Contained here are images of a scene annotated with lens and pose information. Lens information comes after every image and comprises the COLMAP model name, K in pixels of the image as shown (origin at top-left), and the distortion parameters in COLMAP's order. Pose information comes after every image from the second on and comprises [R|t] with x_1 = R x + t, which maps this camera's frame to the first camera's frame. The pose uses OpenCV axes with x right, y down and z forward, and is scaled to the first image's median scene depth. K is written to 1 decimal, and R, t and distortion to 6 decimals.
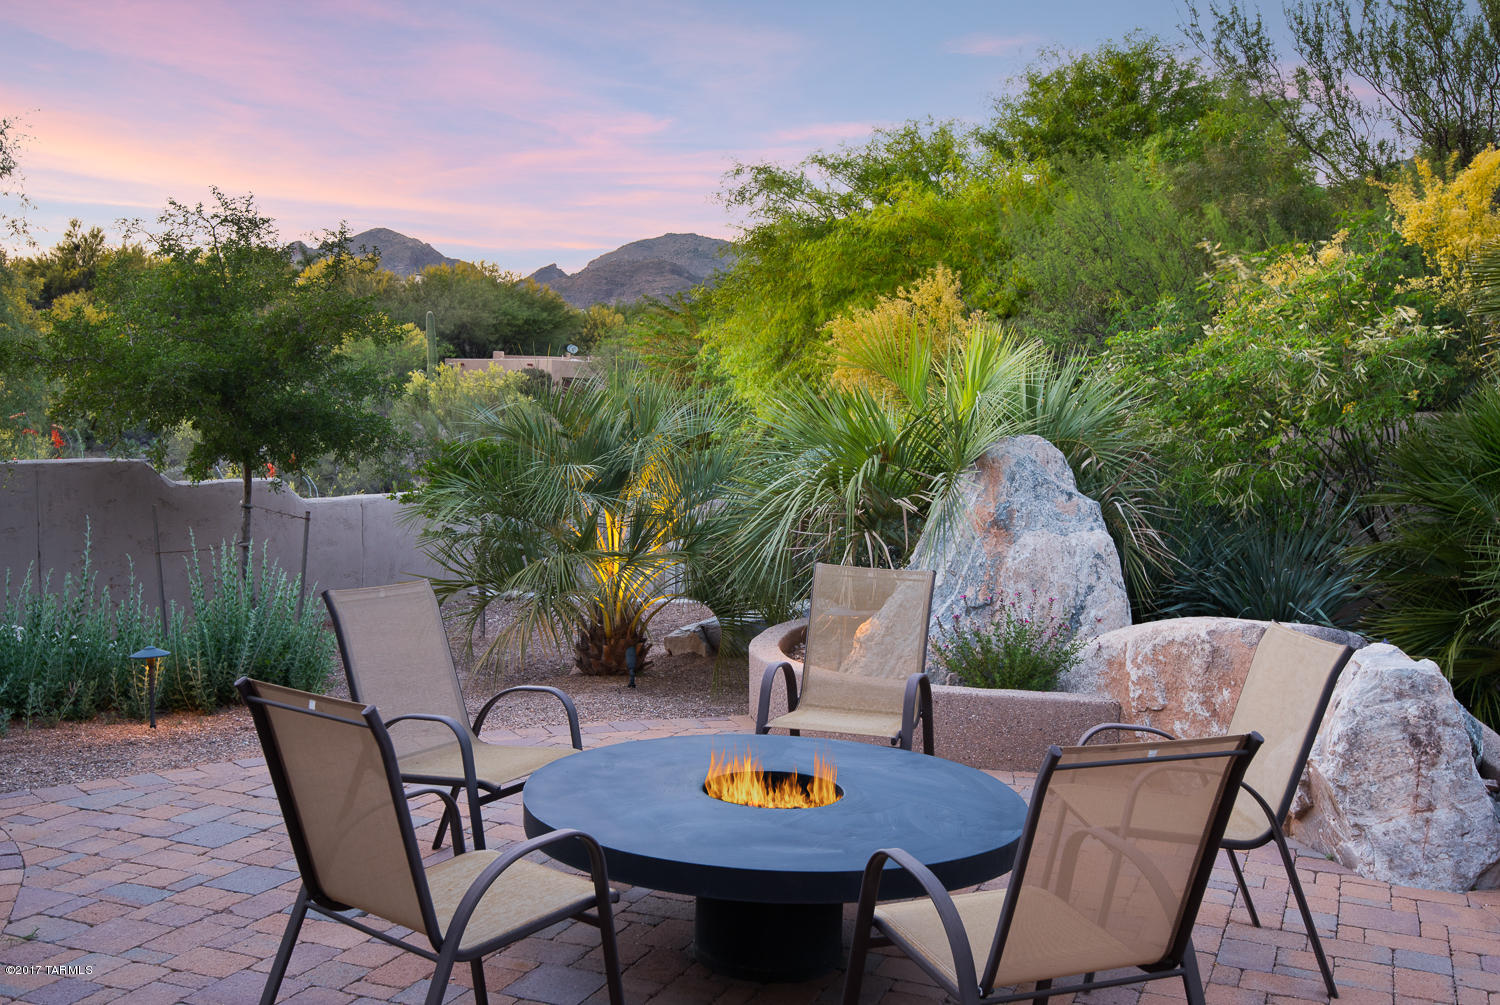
lens RADIAL K [[1503.7, 0, 748.8], [0, 1503.7, 499.9], [0, 0, 1]] dist [0.001897, 0.000000]
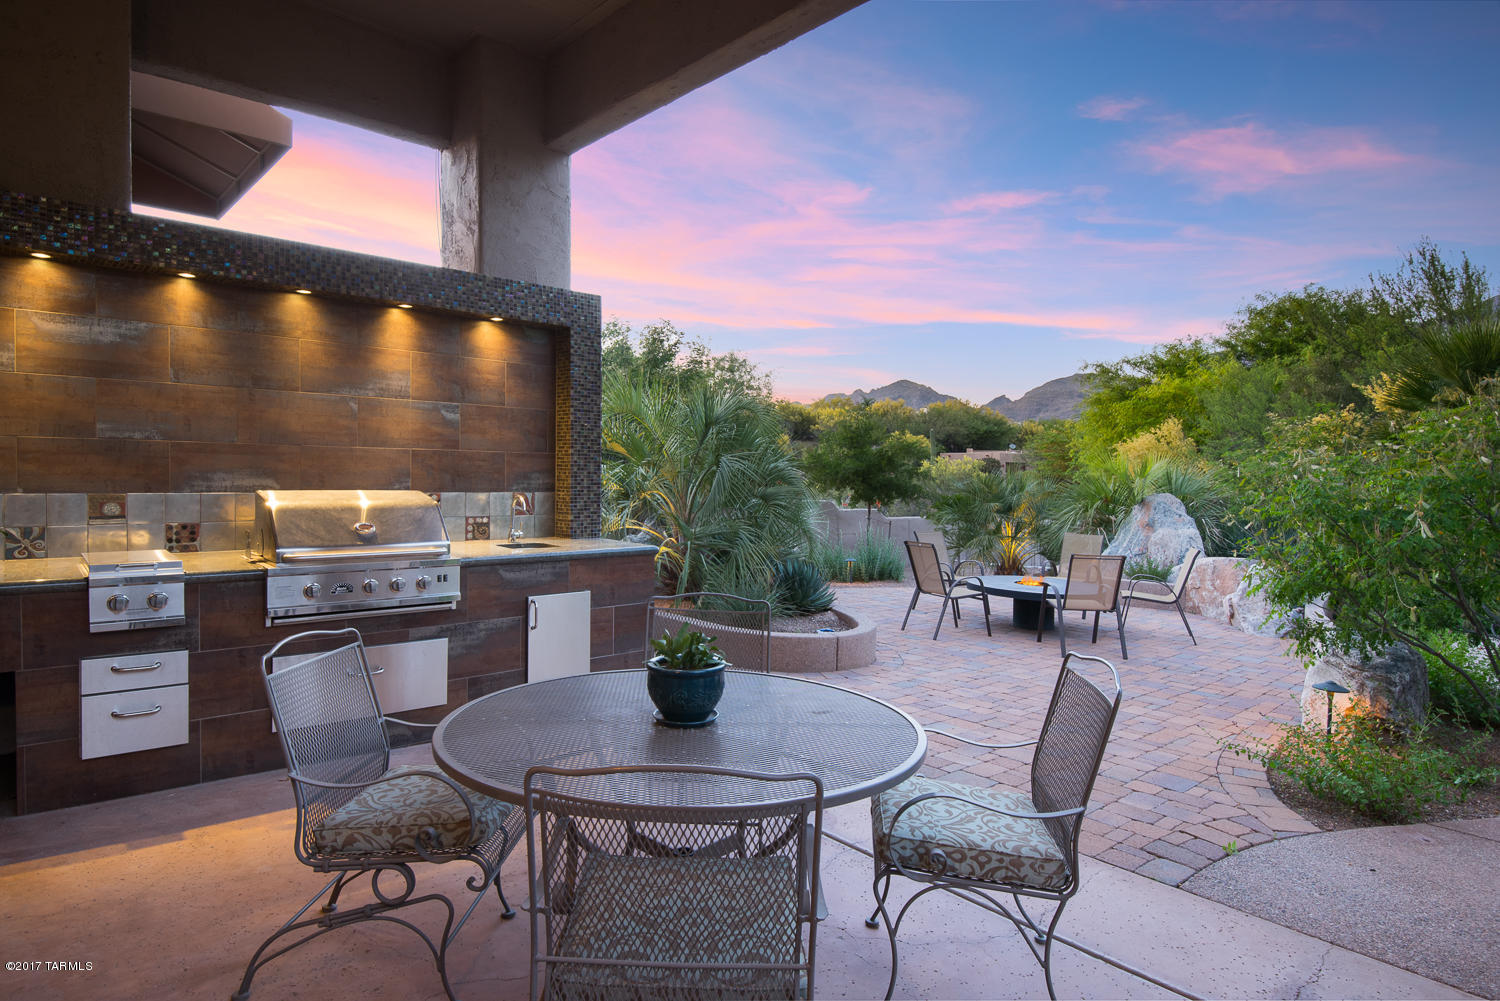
lens RADIAL K [[841.1, 0, 705.2], [0, 841.1, 469.5], [0, 0, 1]] dist [0.002130, -0.000047]
pose [[0.891636, -0.007779, -0.452685, 0.057152], [-0.024736, 0.997522, -0.065863, 0.014711], [0.452076, 0.069924, 0.889234, -0.308769]]
